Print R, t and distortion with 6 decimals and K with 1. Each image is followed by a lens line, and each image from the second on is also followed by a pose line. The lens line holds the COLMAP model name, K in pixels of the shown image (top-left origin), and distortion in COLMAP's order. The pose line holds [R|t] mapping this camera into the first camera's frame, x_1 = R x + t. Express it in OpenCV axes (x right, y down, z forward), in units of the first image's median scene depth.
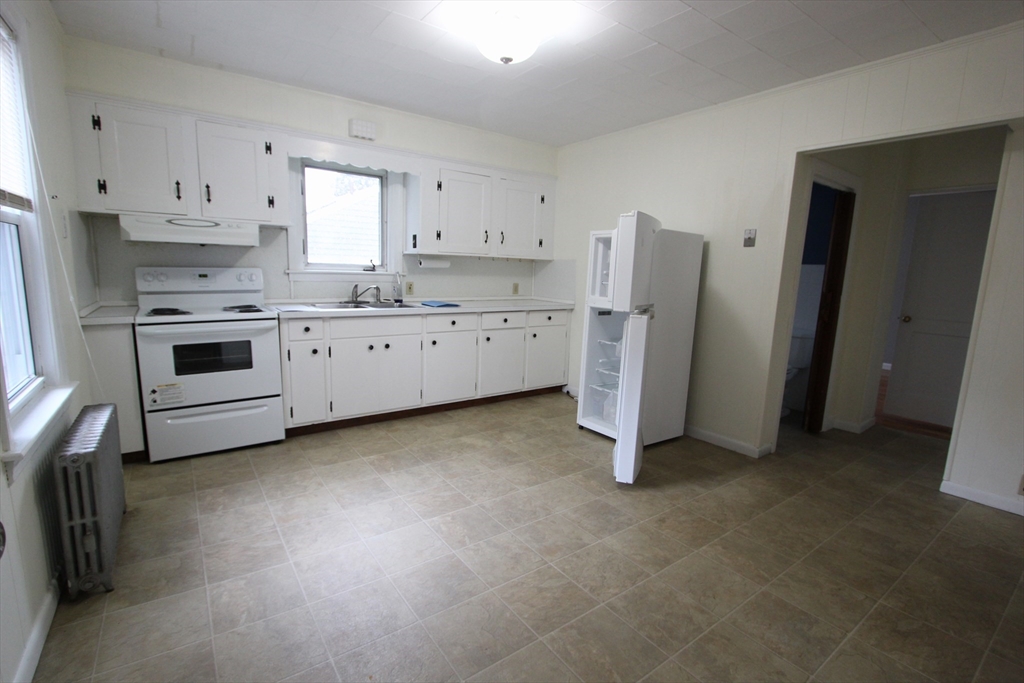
lens RADIAL K [[468.2, 0, 512.9], [0, 468.2, 342.9], [0, 0, 1]] dist [-0.016360, 0.000578]
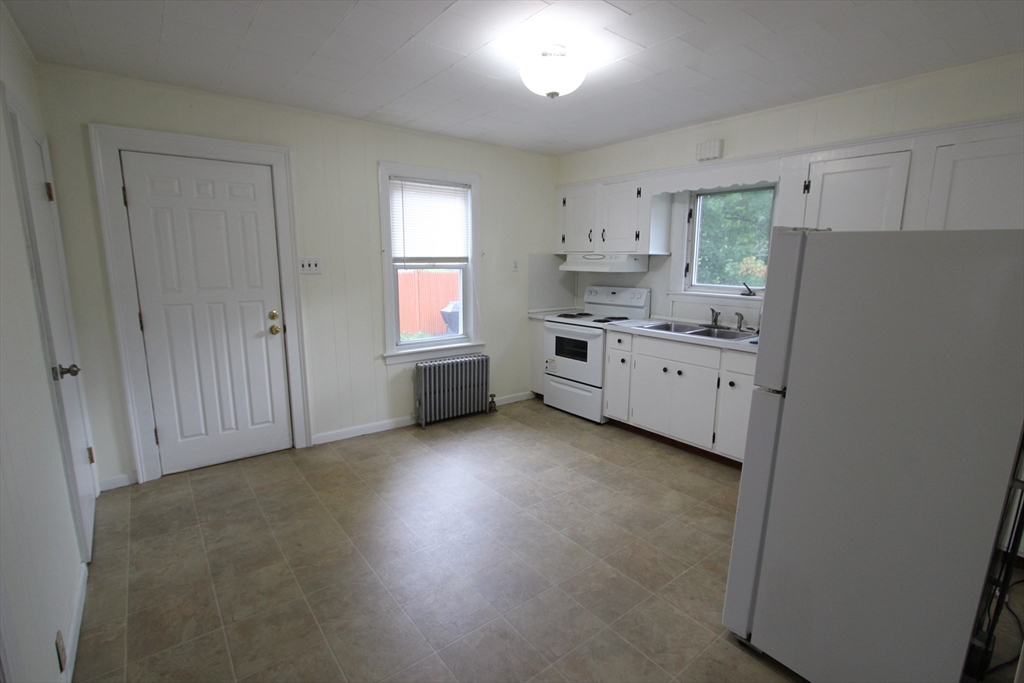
lens RADIAL K [[468.2, 0, 512.9], [0, 468.2, 342.9], [0, 0, 1]] dist [-0.016360, 0.000578]
pose [[0.047961, 0.143332, -0.988512, 0.798705], [-0.163942, 0.977359, 0.133761, -0.152246], [0.985303, 0.155643, 0.070374, 0.700652]]
